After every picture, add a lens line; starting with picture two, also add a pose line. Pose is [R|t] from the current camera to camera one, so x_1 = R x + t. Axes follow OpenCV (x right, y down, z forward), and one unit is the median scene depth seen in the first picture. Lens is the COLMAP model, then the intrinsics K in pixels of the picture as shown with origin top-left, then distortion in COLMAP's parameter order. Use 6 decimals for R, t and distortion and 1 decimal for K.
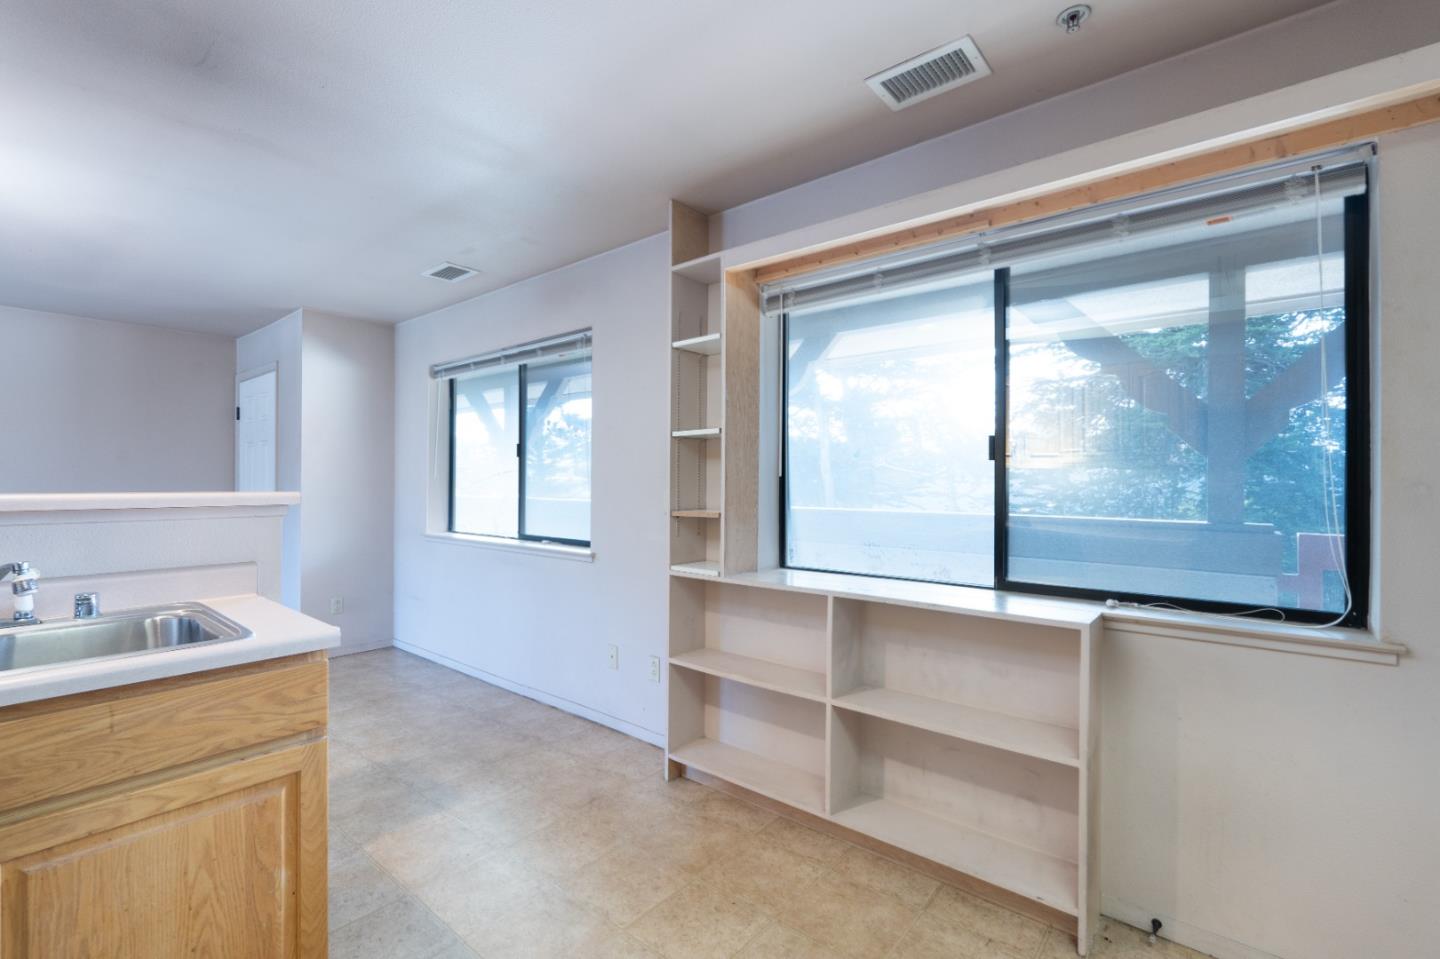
lens RADIAL K [[629.2, 0, 729.7], [0, 629.2, 478.4], [0, 0, 1]] dist [-0.010702, 0.001443]
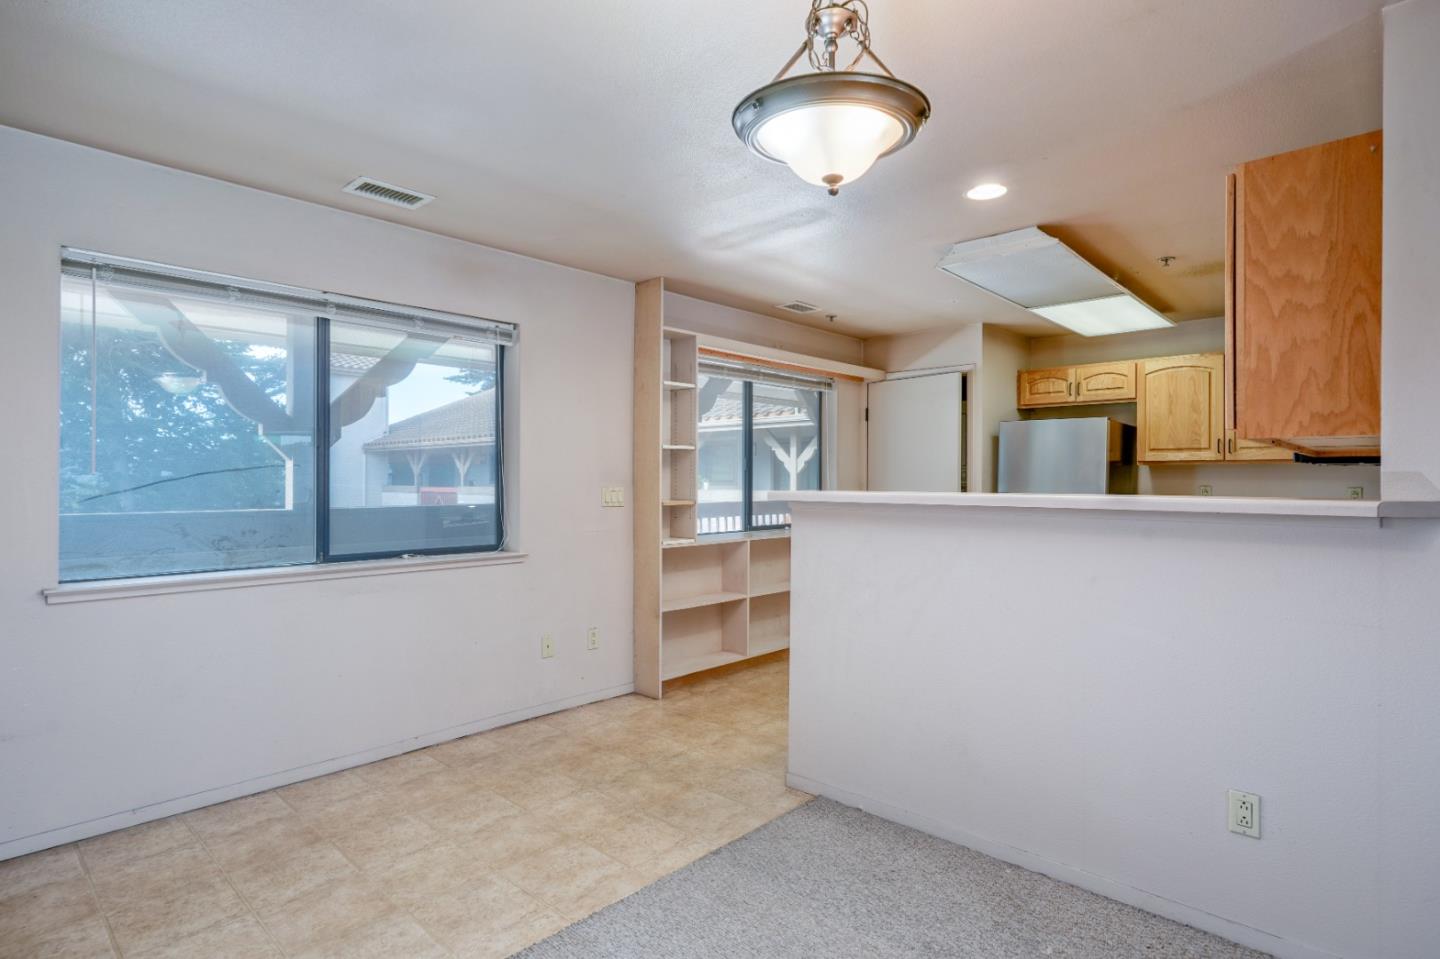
lens RADIAL K [[744.3, 0, 679.4], [0, 744.3, 483.7], [0, 0, 1]] dist [-0.006473, 0.003627]
pose [[0.124669, -0.012201, 0.992123, -2.087790], [-0.002128, 0.999919, 0.012564, -0.020482], [-0.992196, -0.003677, 0.124633, 0.908329]]
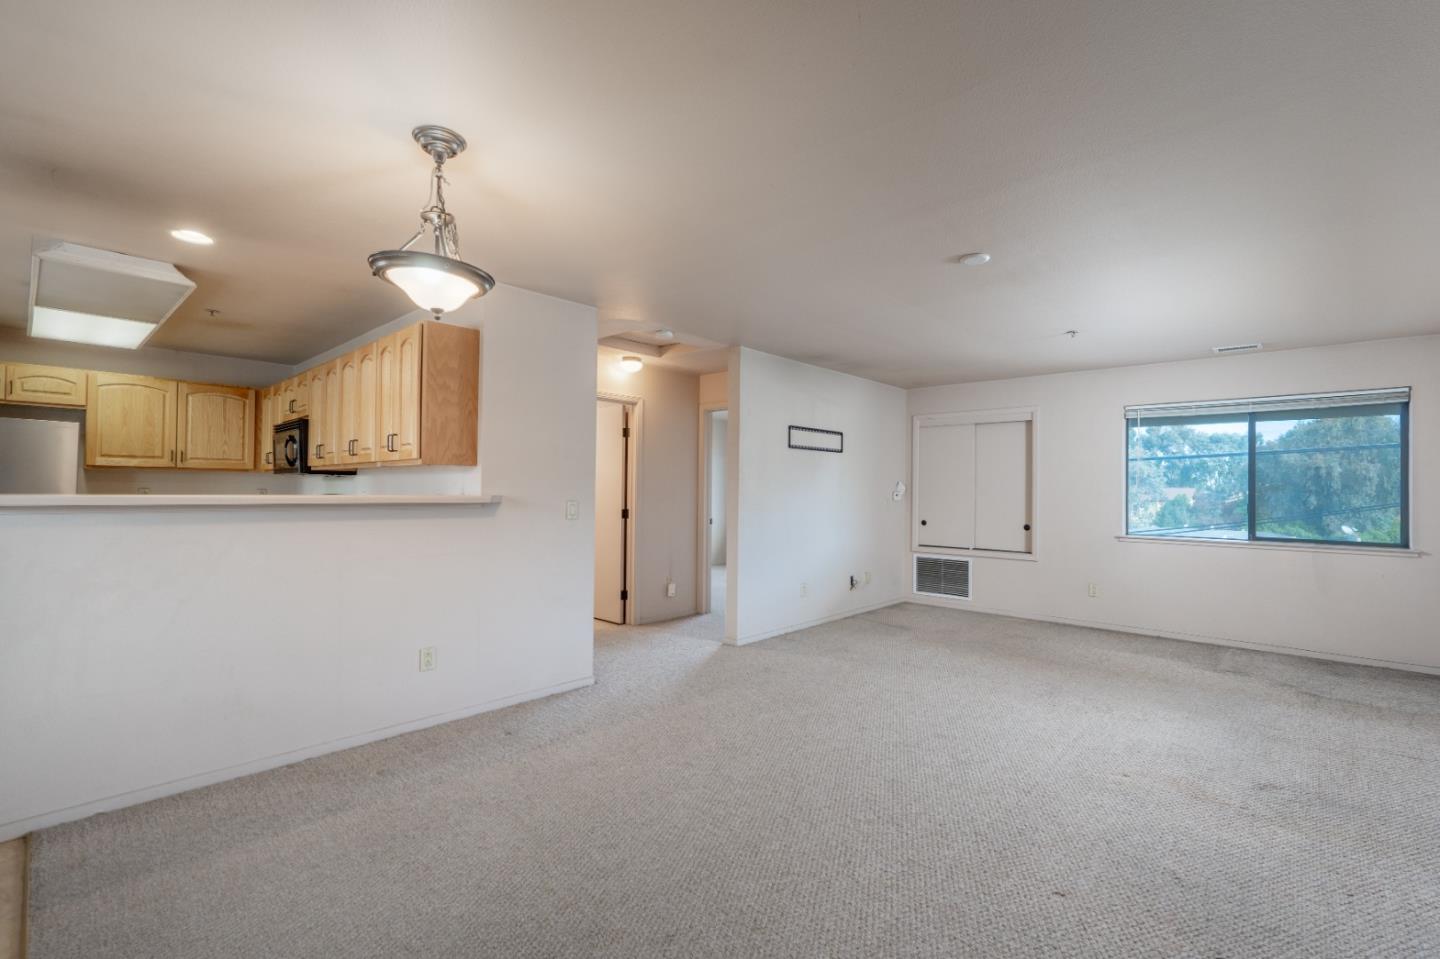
lens RADIAL K [[629.2, 0, 744.9], [0, 629.2, 488.9], [0, 0, 1]] dist [-0.010702, 0.001443]
pose [[-0.996779, -0.016743, 0.078436, -1.962744], [-0.016876, 0.999857, -0.001041, -0.019045], [-0.078407, -0.002361, -0.996919, 1.722192]]
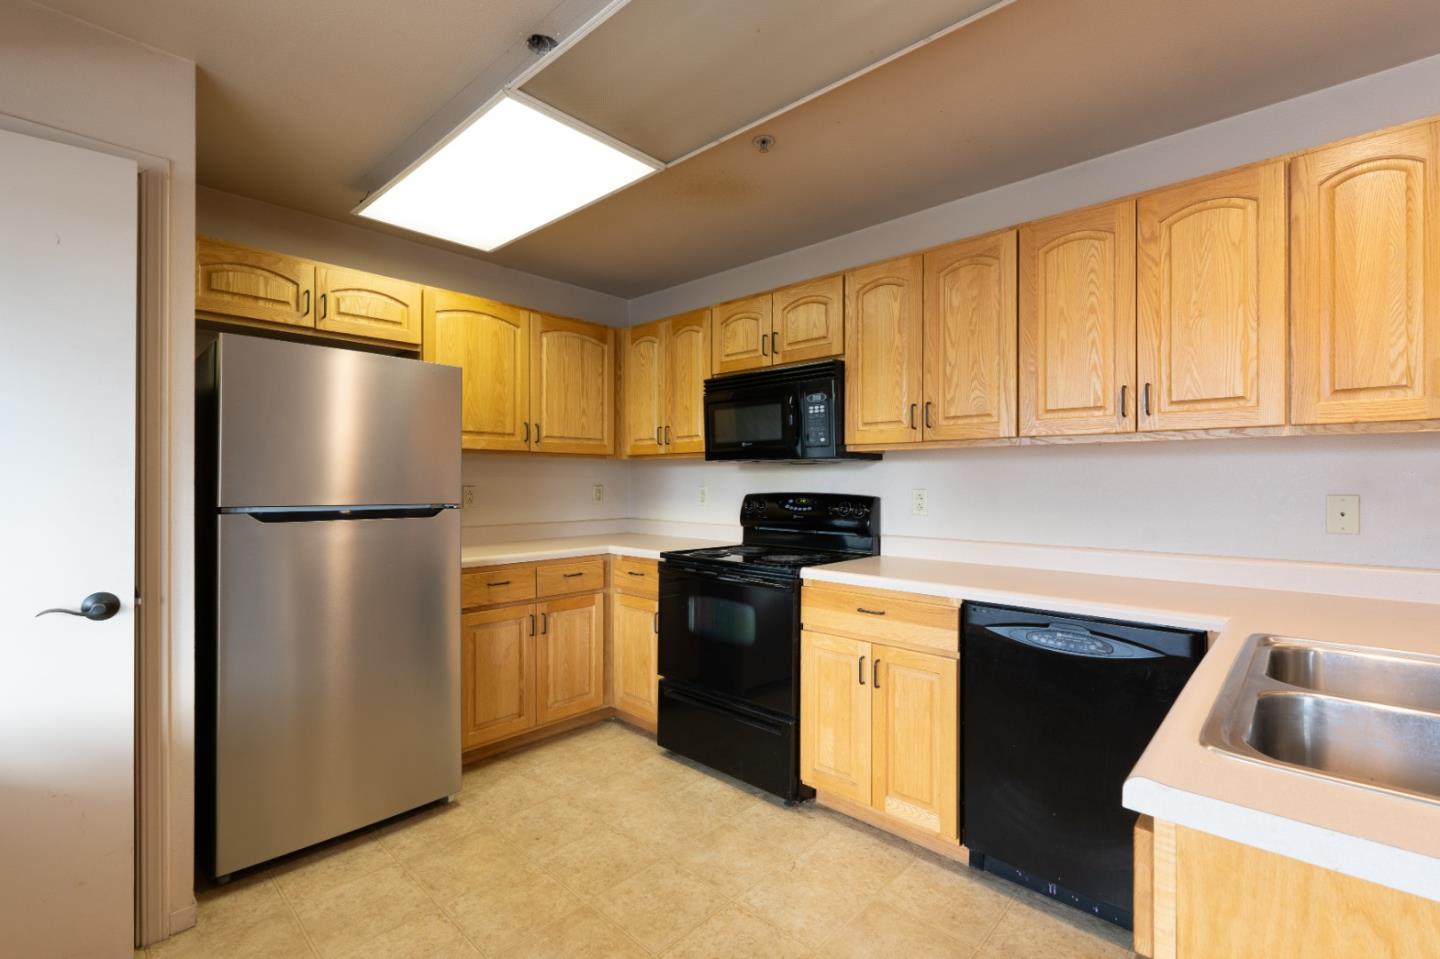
lens RADIAL K [[629.2, 0, 717.0], [0, 629.2, 477.6], [0, 0, 1]] dist [-0.010702, 0.001443]
pose [[-0.996261, -0.005036, 0.086243, -0.190818], [-0.005770, 0.999949, -0.008264, 0.001275], [-0.086197, -0.008730, -0.996240, 0.937159]]
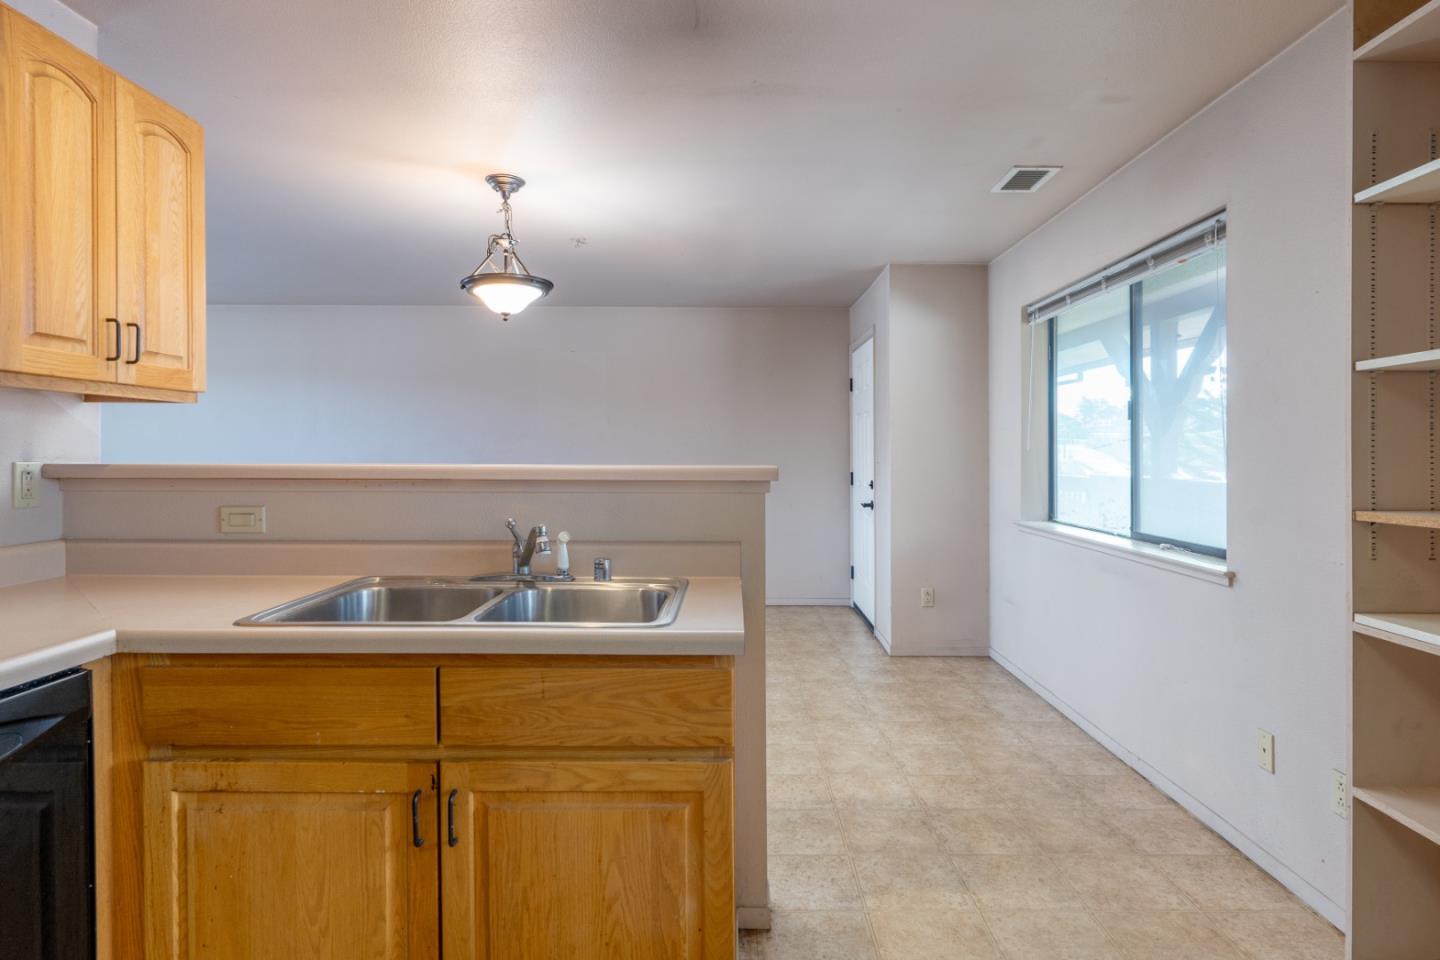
lens RADIAL K [[785.7, 0, 732.5], [0, 785.7, 452.5], [0, 0, 1]] dist [-0.010770, 0.003638]
pose [[0.630957, -0.000891, -0.775817, 0.103176], [0.001506, 0.999999, 0.000076, 0.001234], [0.775816, -0.001216, 0.630958, 0.208092]]
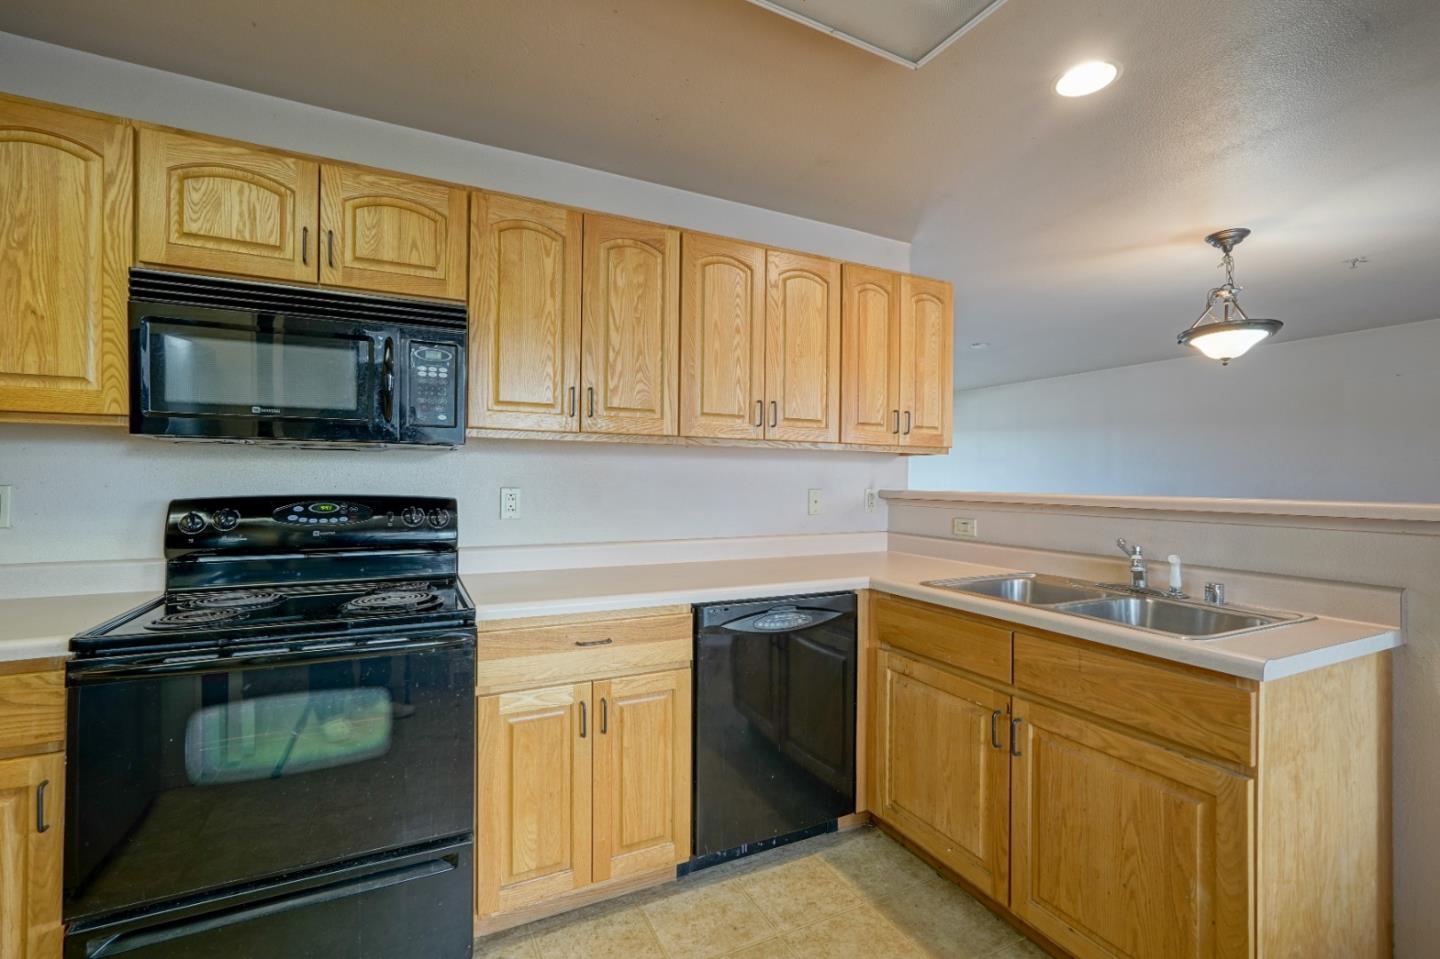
lens RADIAL K [[629.2, 0, 716.6], [0, 629.2, 481.6], [0, 0, 1]] dist [-0.010702, 0.001443]
pose [[-0.425565, -0.006310, -0.904906, 0.286271], [-0.007966, 0.999963, -0.003227, 0.002088], [0.904893, 0.005835, -0.425599, 0.423197]]
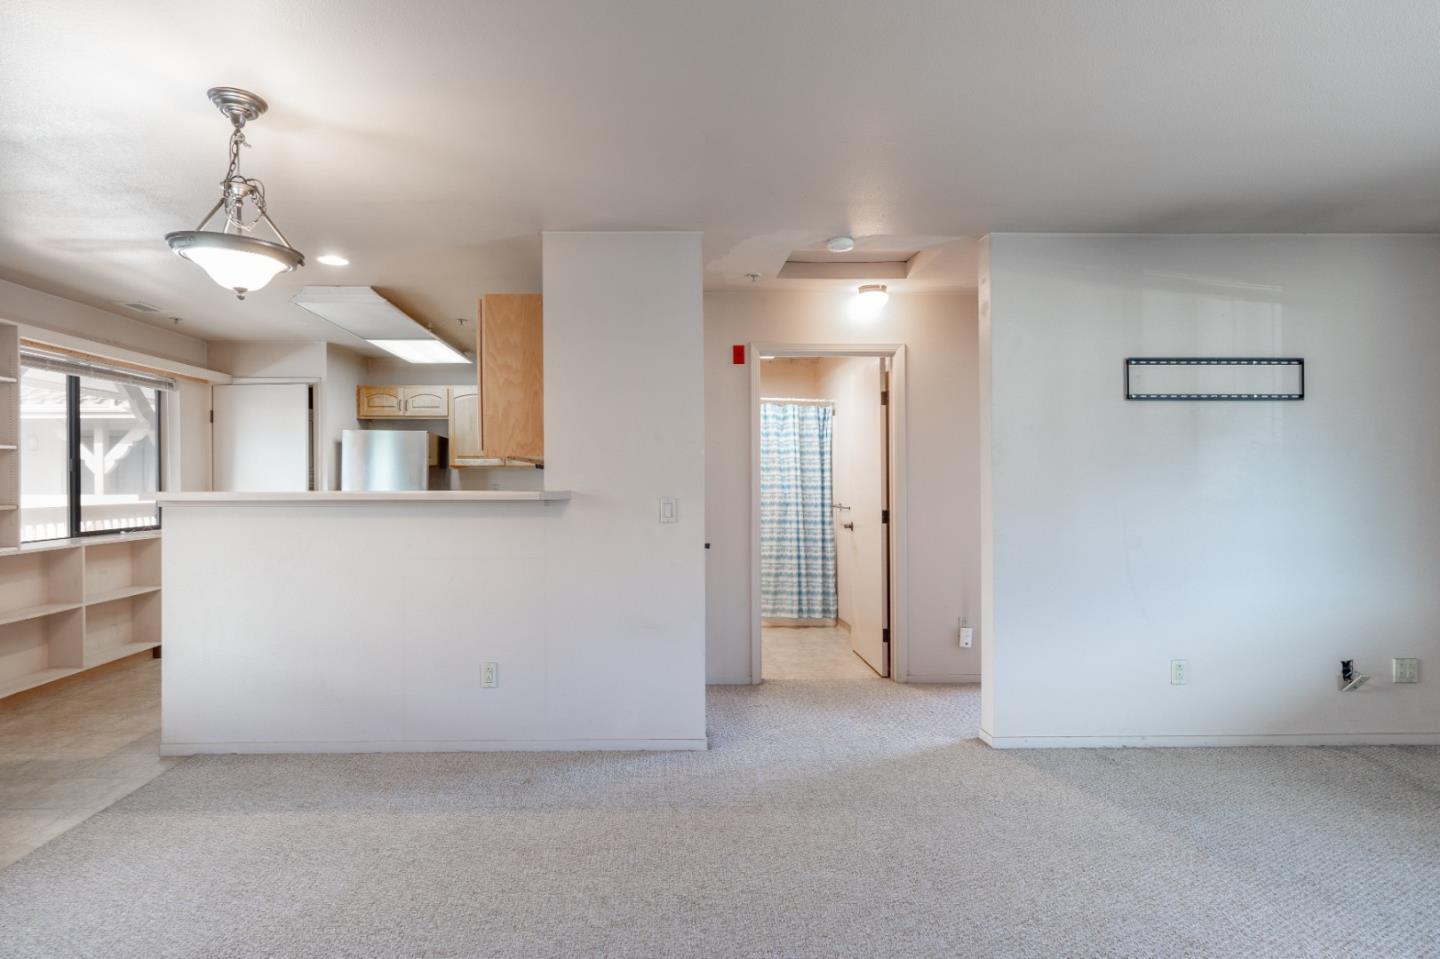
lens RADIAL K [[785.7, 0, 652.5], [0, 785.7, 486.7], [0, 0, 1]] dist [-0.010770, 0.003638]
pose [[-0.613527, -0.012272, 0.789579, -2.595600], [-0.001898, 0.999899, 0.014066, -0.025854], [-0.789672, 0.007131, -0.613488, 1.065176]]
